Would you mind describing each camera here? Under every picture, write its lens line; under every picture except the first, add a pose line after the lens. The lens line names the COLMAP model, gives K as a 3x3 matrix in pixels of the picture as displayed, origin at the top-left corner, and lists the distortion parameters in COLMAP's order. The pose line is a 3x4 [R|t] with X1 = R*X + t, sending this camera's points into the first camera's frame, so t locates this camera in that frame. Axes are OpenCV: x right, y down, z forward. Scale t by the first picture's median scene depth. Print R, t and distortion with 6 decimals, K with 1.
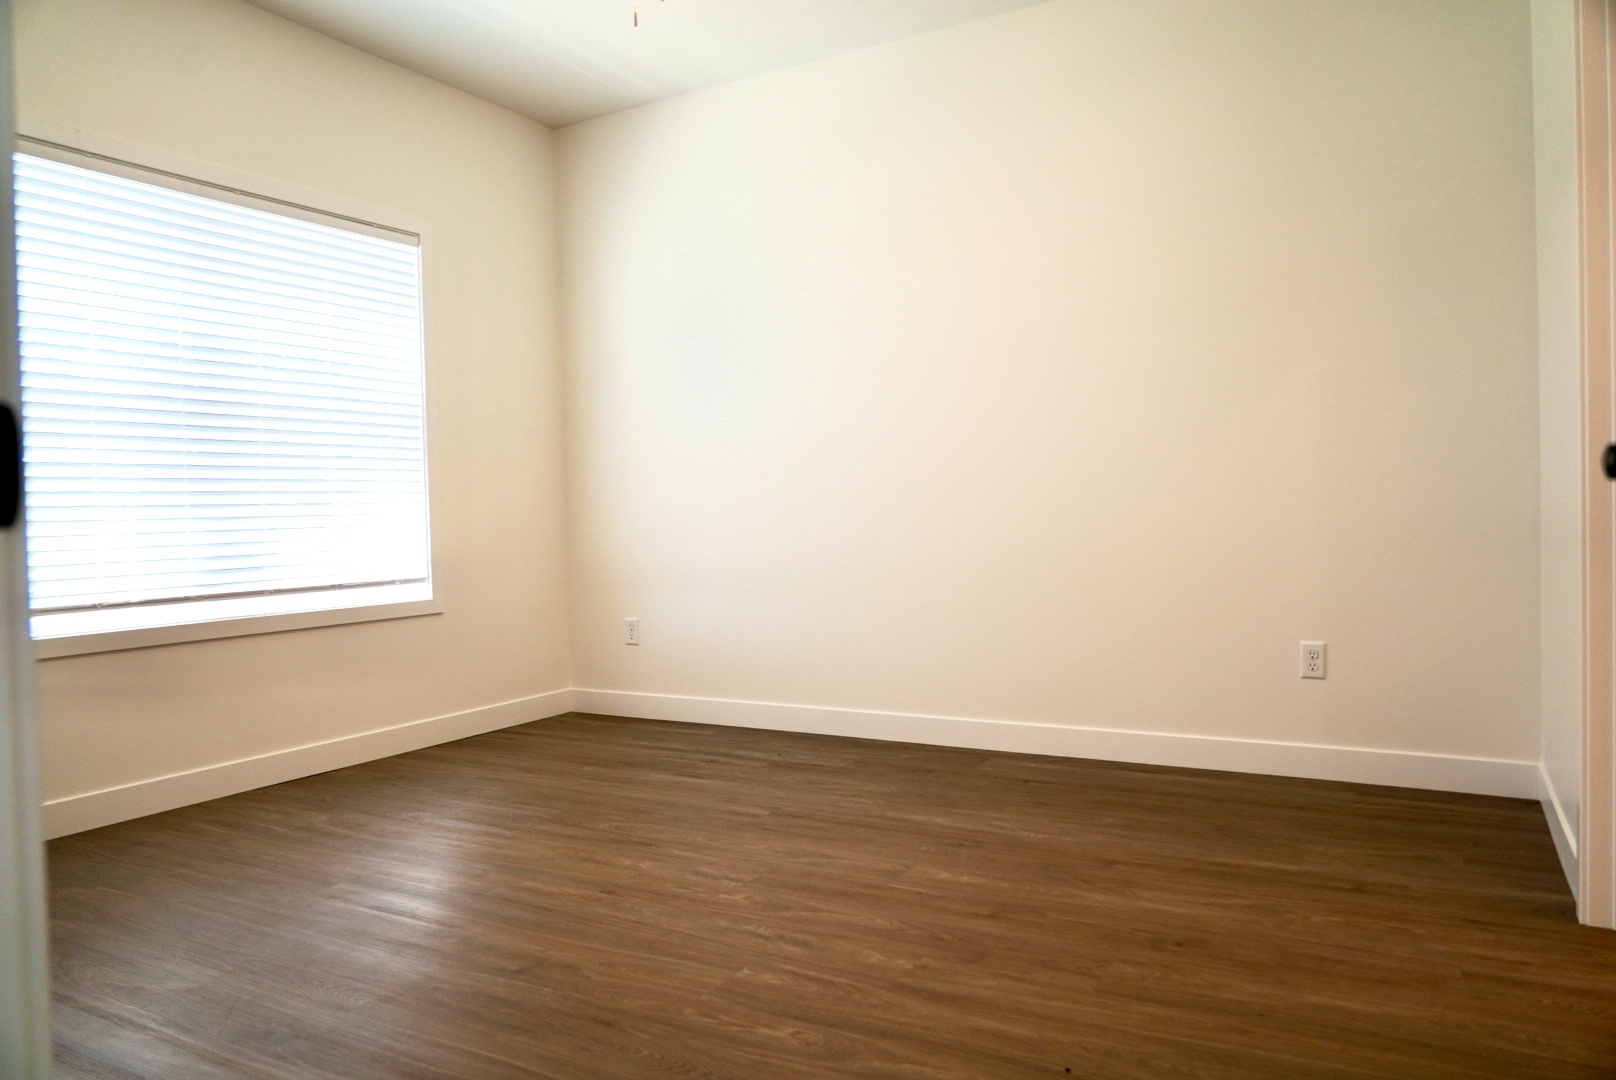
lens RADIAL K [[1129.9, 0, 808.2], [0, 1129.9, 538.1], [0, 0, 1]] dist [-0.002751, 0.003786]
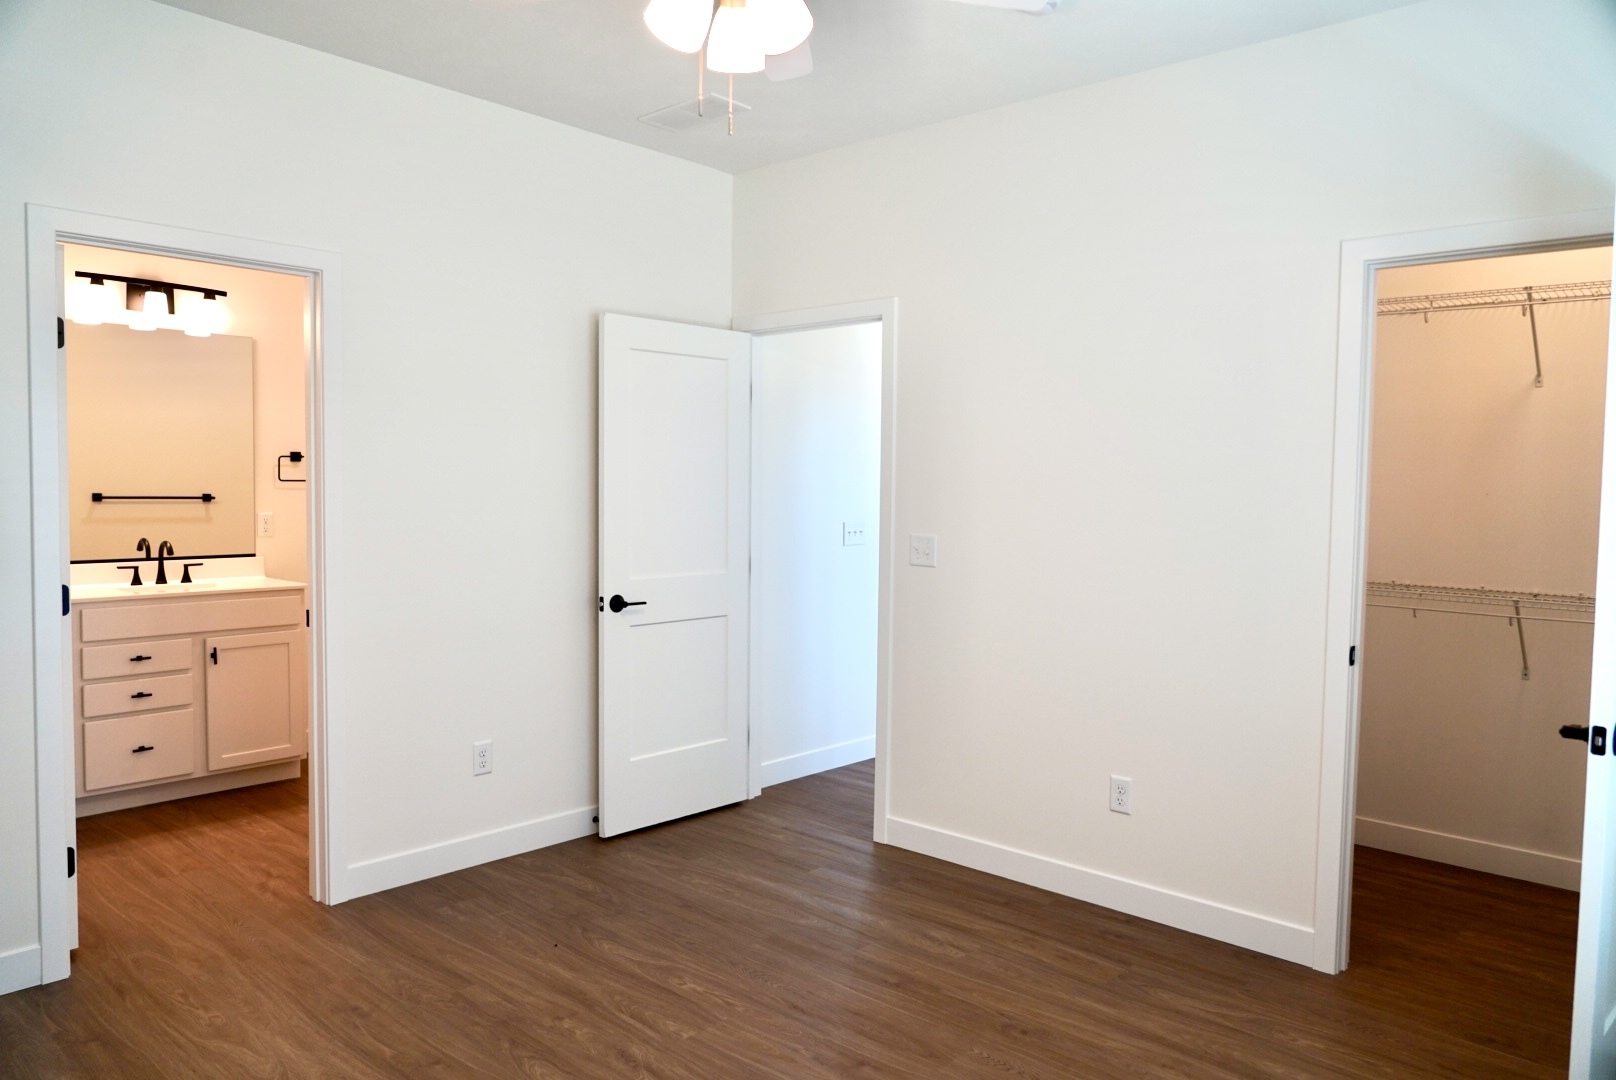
lens RADIAL K [[1129.9, 0, 806.6], [0, 1129.9, 540.3], [0, 0, 1]] dist [-0.002751, 0.003786]
pose [[-0.976227, -0.004254, 0.216707, -0.476093], [0.012725, 0.996958, 0.076894, -0.280404], [-0.216375, 0.077824, -0.973204, 2.226660]]
